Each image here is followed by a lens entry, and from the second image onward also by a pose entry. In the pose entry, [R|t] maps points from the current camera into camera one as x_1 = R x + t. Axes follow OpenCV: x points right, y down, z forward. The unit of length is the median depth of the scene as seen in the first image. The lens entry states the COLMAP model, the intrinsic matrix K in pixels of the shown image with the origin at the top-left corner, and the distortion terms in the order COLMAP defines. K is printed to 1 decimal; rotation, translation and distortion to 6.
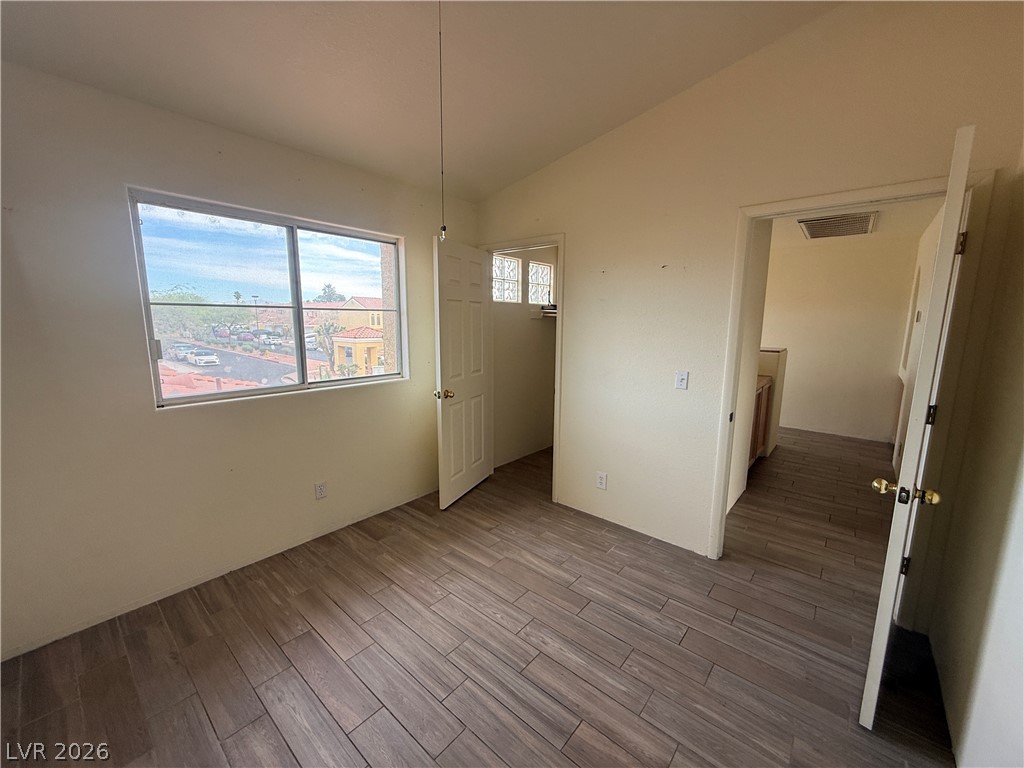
lens RADIAL K [[407.8, 0, 511.7], [0, 407.8, 381.3], [0, 0, 1]] dist [-0.000952, -0.000237]
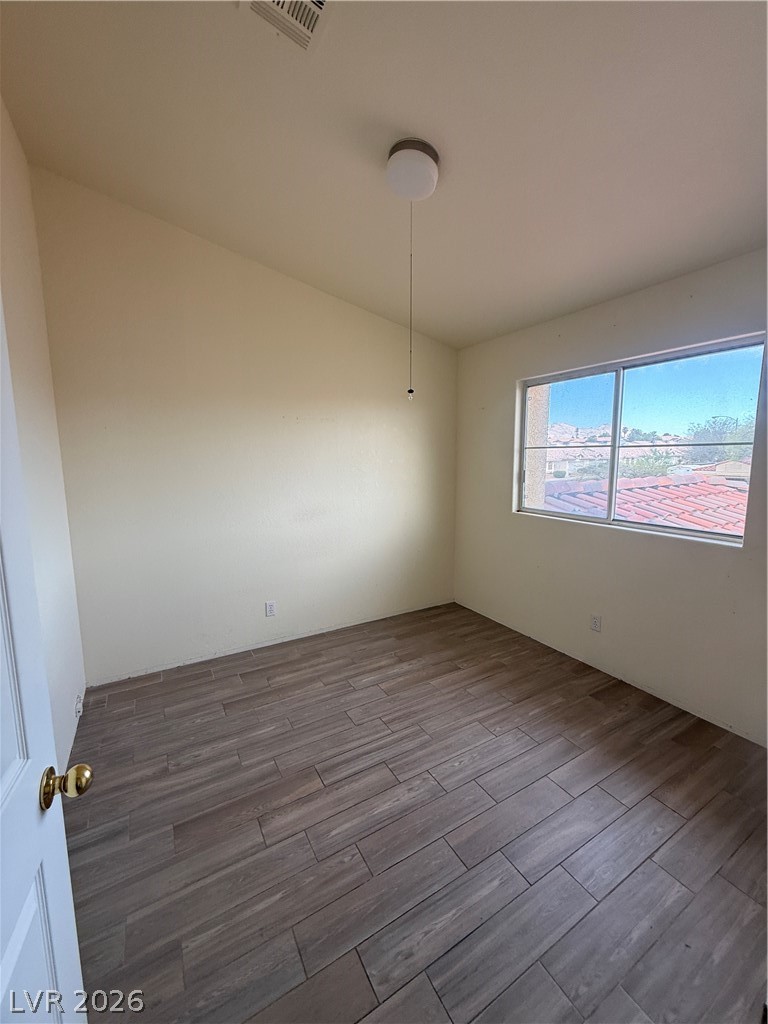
lens RADIAL K [[407.8, 0, 383.1], [0, 407.8, 508.0], [0, 0, 1]] dist [-0.000952, -0.000237]
pose [[-0.329429, 0.116398, -0.936978, 0.922427], [-0.142125, 0.974952, 0.171085, -0.166458], [0.933422, 0.189528, -0.304634, 1.096976]]
